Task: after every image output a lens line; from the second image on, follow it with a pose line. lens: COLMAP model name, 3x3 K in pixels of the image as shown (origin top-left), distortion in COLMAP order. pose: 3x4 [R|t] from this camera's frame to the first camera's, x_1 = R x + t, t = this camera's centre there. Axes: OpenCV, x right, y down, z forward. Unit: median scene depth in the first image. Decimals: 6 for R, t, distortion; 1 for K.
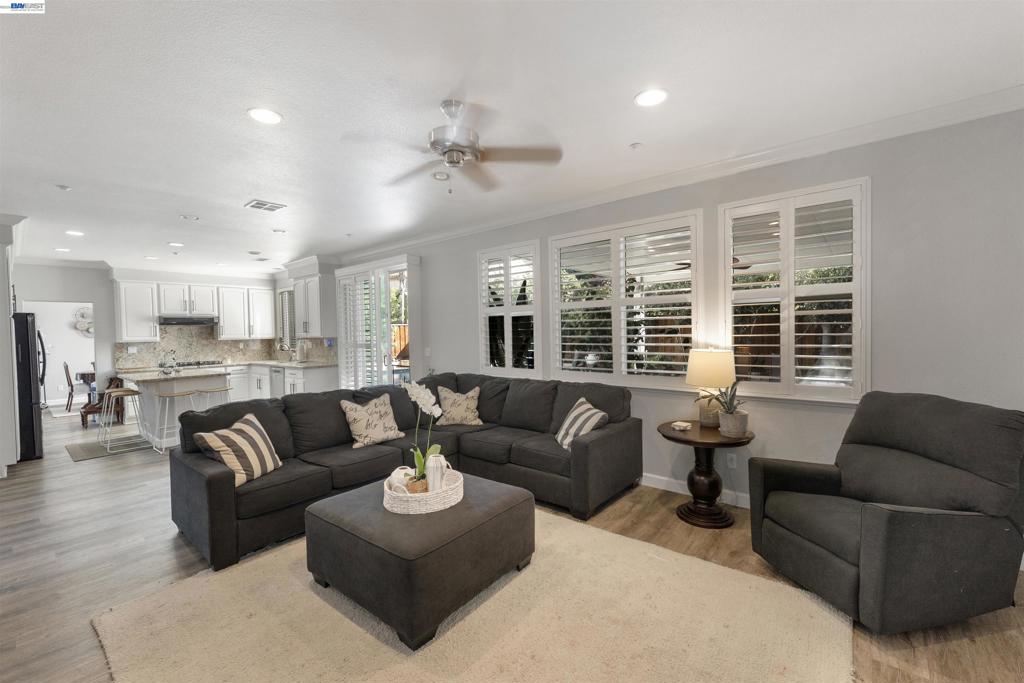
lens RADIAL K [[420.1, 0, 512.3], [0, 420.1, 340.7], [0, 0, 1]] dist [-0.001422, -0.000422]
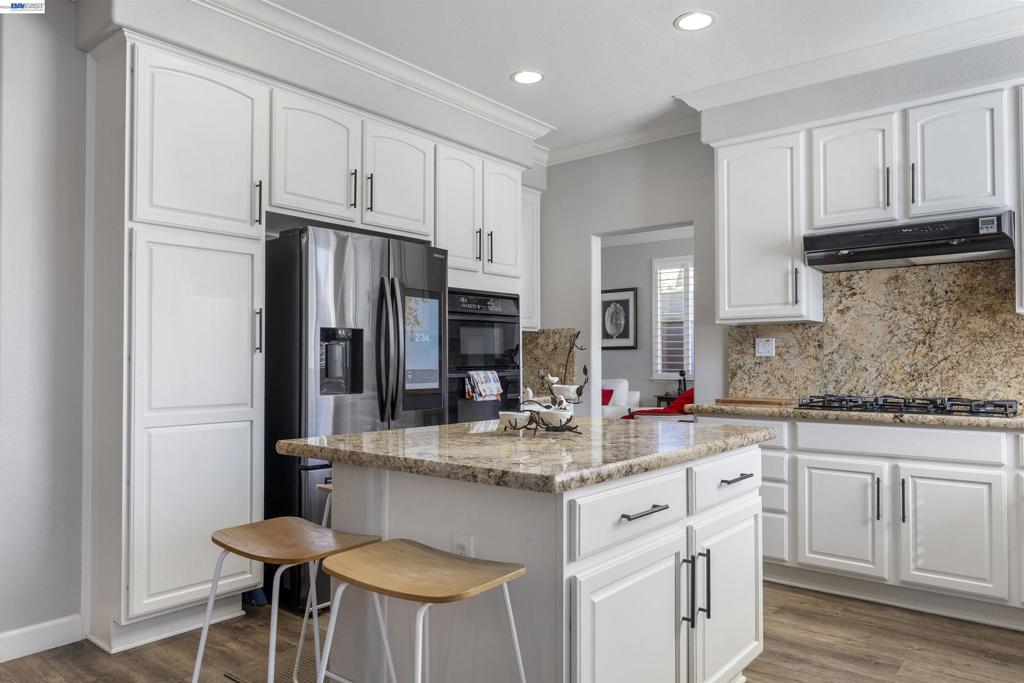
lens RADIAL K [[689.9, 0, 511.3], [0, 689.9, 344.7], [0, 0, 1]] dist [0.003203, 0.000485]
pose [[-0.017780, 0.002636, -0.999838, -0.337454], [-0.022087, 0.999751, 0.003028, 0.022124], [0.999598, 0.022138, -0.017717, 0.783580]]
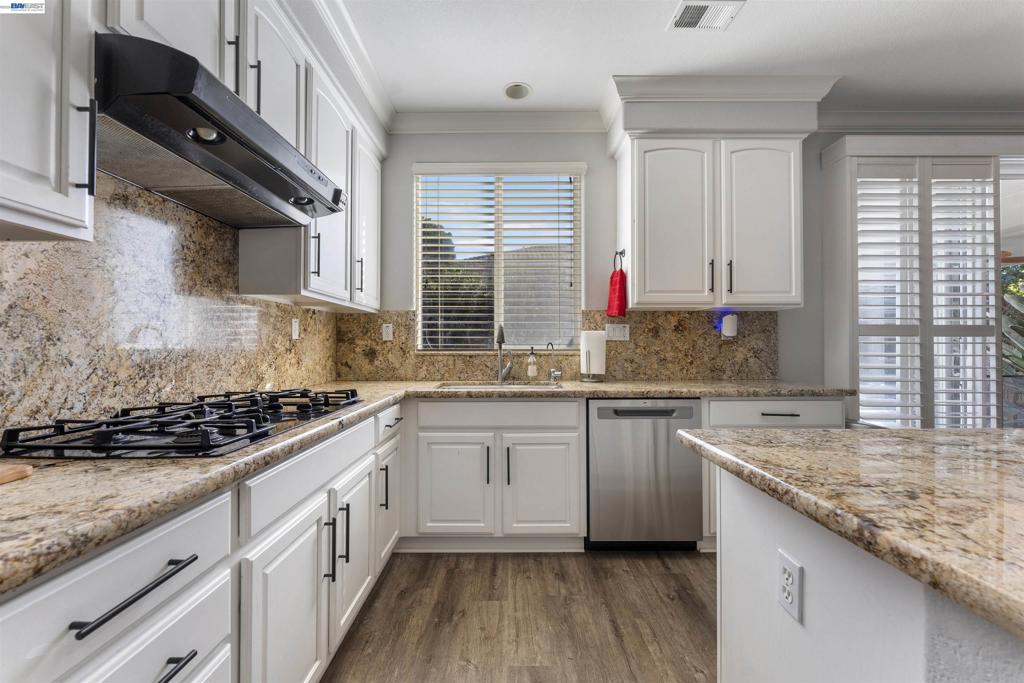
lens RADIAL K [[420.1, 0, 499.4], [0, 420.1, 342.2], [0, 0, 1]] dist [-0.001422, -0.000422]
pose [[0.788888, 0.027209, 0.613934, -0.851459], [-0.000366, 0.999040, -0.043806, 0.036299], [-0.614536, 0.034333, 0.788141, 0.824654]]
